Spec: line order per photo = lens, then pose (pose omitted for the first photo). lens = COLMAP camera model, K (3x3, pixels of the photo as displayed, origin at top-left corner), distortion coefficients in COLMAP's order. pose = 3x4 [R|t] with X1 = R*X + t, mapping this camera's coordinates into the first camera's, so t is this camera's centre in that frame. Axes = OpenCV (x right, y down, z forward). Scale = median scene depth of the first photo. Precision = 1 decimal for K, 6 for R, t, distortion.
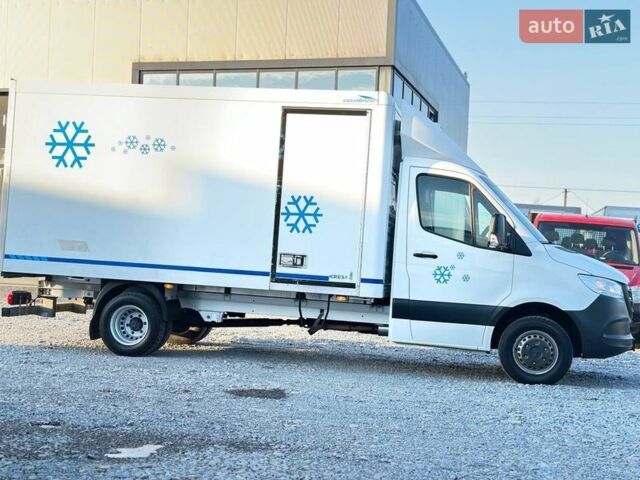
lens RADIAL K [[892.7, 0, 320.0], [0, 892.7, 240.0], [0, 0, 1]] dist [0.131428, -0.072877]
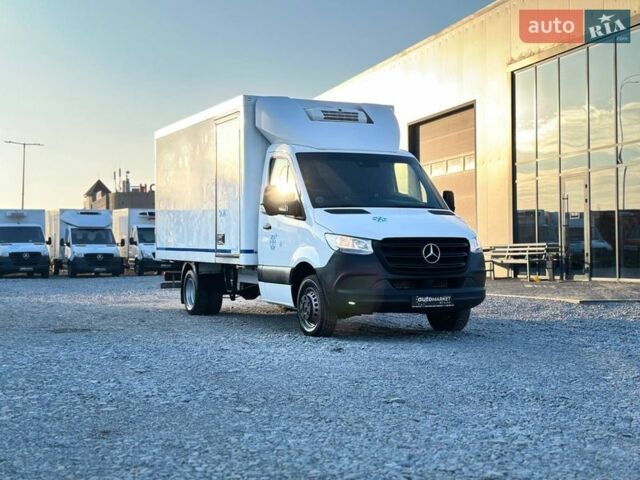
lens RADIAL K [[892.7, 0, 320.0], [0, 892.7, 240.0], [0, 0, 1]] dist [0.131428, -0.072877]
pose [[0.598402, -0.066599, -0.798423, 1.070559], [0.063082, 0.997362, -0.035915, 0.078924], [0.798708, -0.028874, 0.601025, 0.343657]]
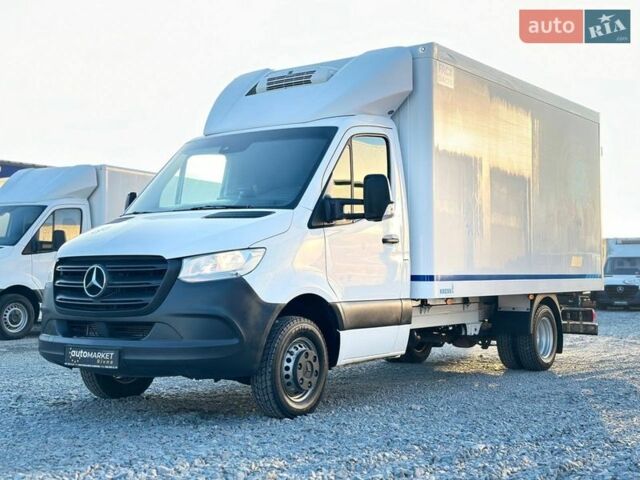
lens RADIAL K [[891.3, 0, 317.3], [0, 891.3, 233.2], [0, 0, 1]] dist [0.124906, -0.034453]
pose [[-0.405624, -0.105062, -0.907982, 0.861512], [0.002410, 0.993246, -0.116005, 0.105629], [0.914037, -0.049243, -0.402631, 1.426540]]
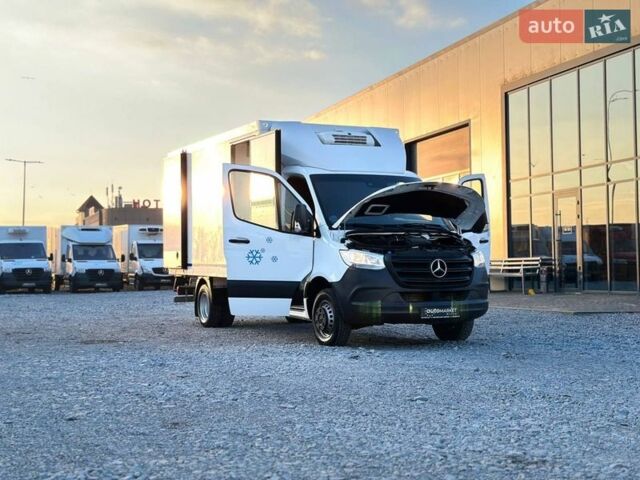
lens RADIAL K [[892.7, 0, 320.0], [0, 892.7, 240.0], [0, 0, 1]] dist [0.131428, -0.072877]
pose [[0.606740, -0.081814, -0.790679, 1.113198], [0.067508, 0.996399, -0.051297, 0.077955], [0.792028, -0.022254, 0.610079, 0.274673]]
